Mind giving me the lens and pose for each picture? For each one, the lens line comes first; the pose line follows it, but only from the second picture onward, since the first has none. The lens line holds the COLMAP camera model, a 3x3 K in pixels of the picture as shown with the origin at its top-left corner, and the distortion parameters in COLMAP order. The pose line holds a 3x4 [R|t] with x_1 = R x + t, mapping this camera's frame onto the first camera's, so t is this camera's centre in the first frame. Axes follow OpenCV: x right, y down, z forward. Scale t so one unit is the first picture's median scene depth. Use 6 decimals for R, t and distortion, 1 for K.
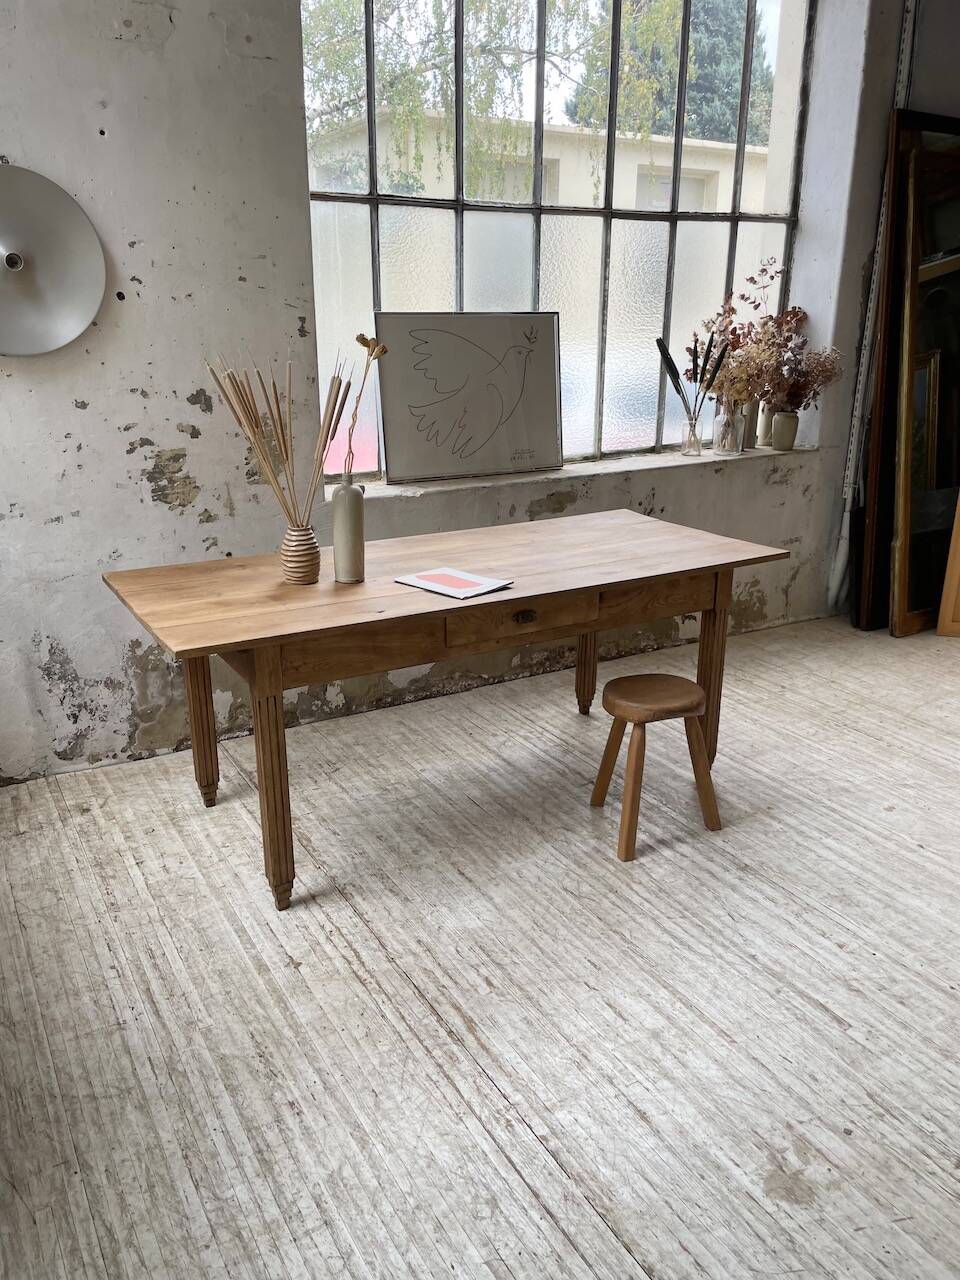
lens RADIAL K [[972.2, 0, 468.4], [0, 972.2, 641.2], [0, 0, 1]] dist [0.089643, -0.123815]
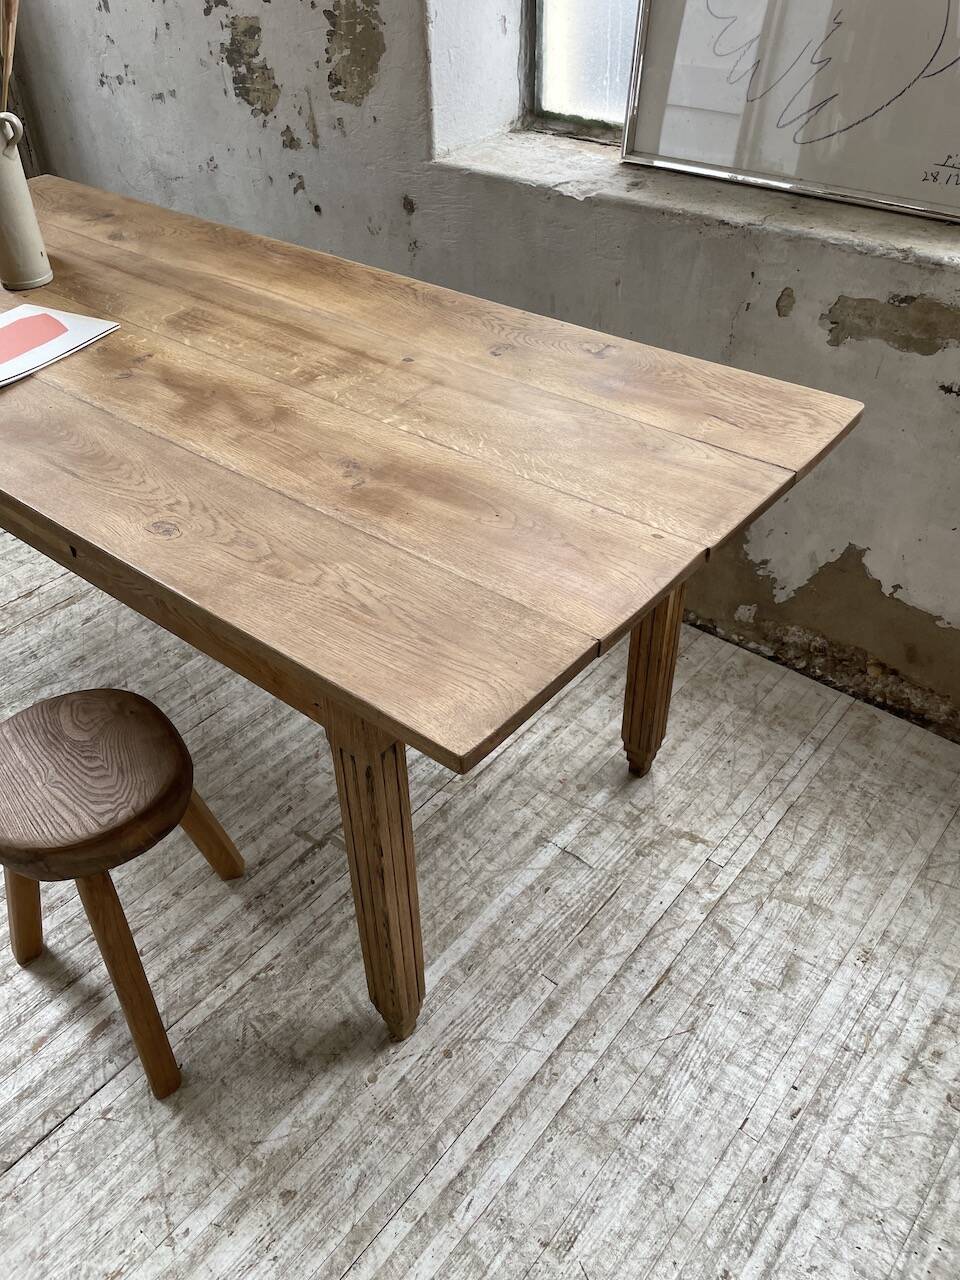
lens RADIAL K [[972.2, 0, 490.7], [0, 972.2, 636.1], [0, 0, 1]] dist [0.089643, -0.123815]
pose [[0.348559, 0.586788, -0.730881, 0.474936], [-0.283263, 0.809268, 0.514633, -0.240809], [0.893459, 0.027652, 0.448293, 0.841043]]
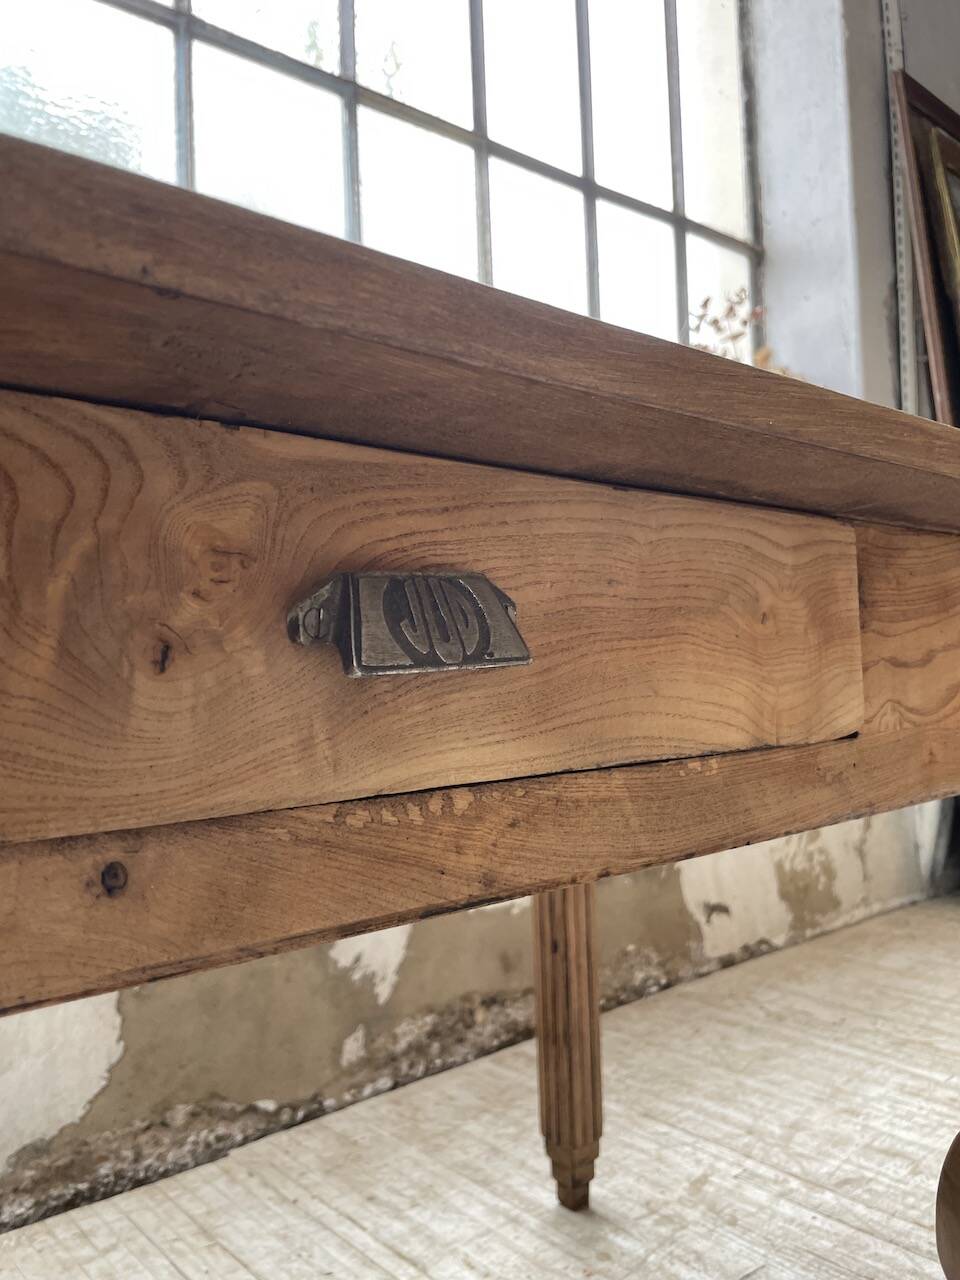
lens RADIAL K [[988.4, 0, 468.8], [0, 988.4, 640.5], [0, 0, 1]] dist [0.070032, -0.115313]
pose [[0.983688, -0.029689, 0.177415, 0.037419], [0.089803, 0.935638, -0.341346, 0.010703], [-0.155862, 0.351711, 0.923042, 0.744181]]
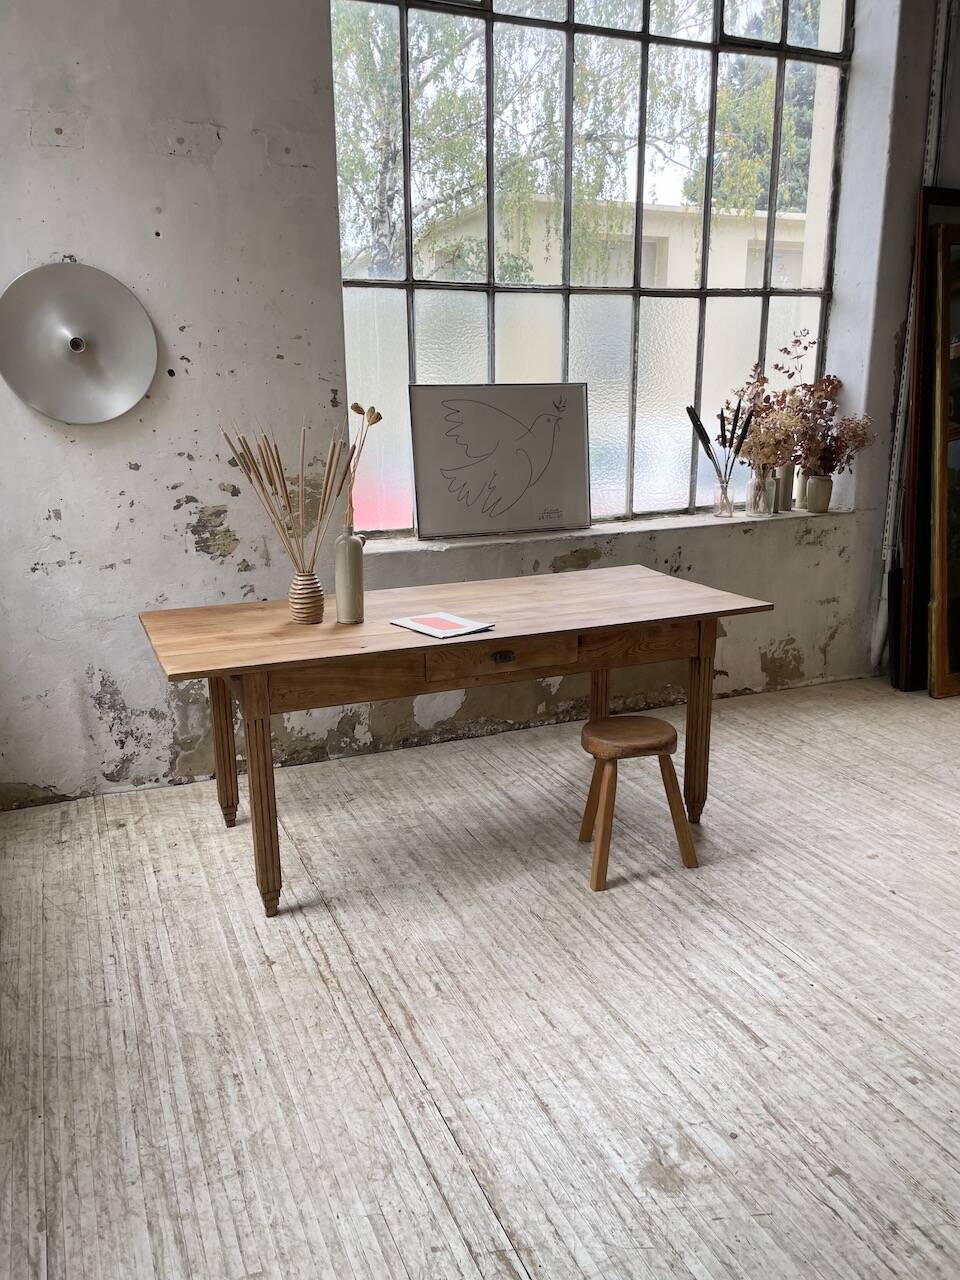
lens RADIAL K [[972.2, 0, 480.7], [0, 972.2, 648.4], [0, 0, 1]] dist [0.089643, -0.123815]
pose [[0.993410, 0.020268, -0.112810, 0.128119], [-0.027083, 0.997878, -0.059210, 0.025013], [0.111371, 0.061875, 0.991851, -0.067500]]
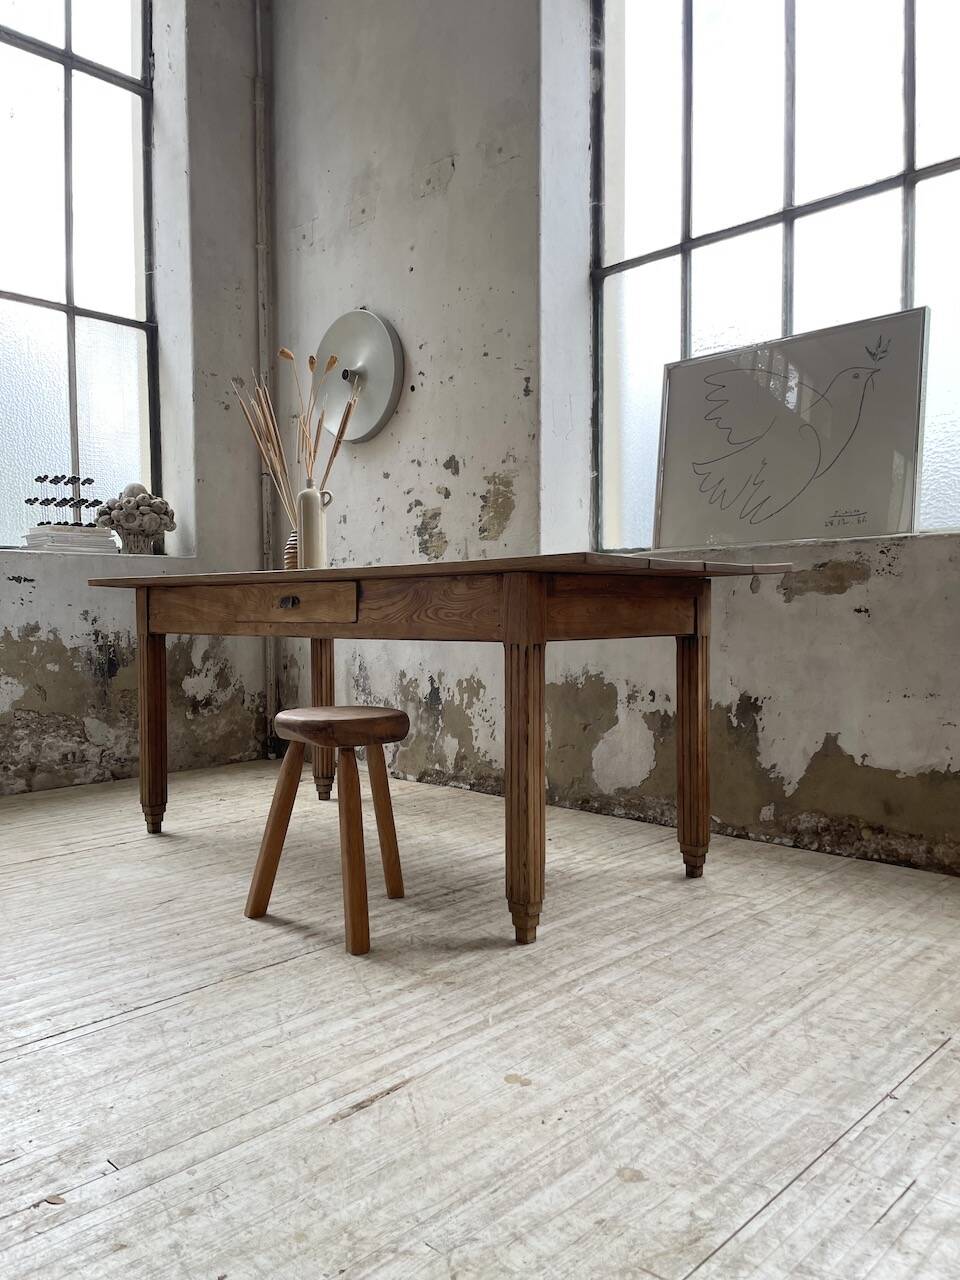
lens RADIAL K [[972.2, 0, 472.0], [0, 972.2, 647.6], [0, 0, 1]] dist [0.089643, -0.123815]
pose [[0.276660, 0.031003, -0.960468, 0.808029], [-0.297051, 0.953288, -0.054794, 0.011260], [0.913904, 0.300467, 0.272946, 0.758653]]
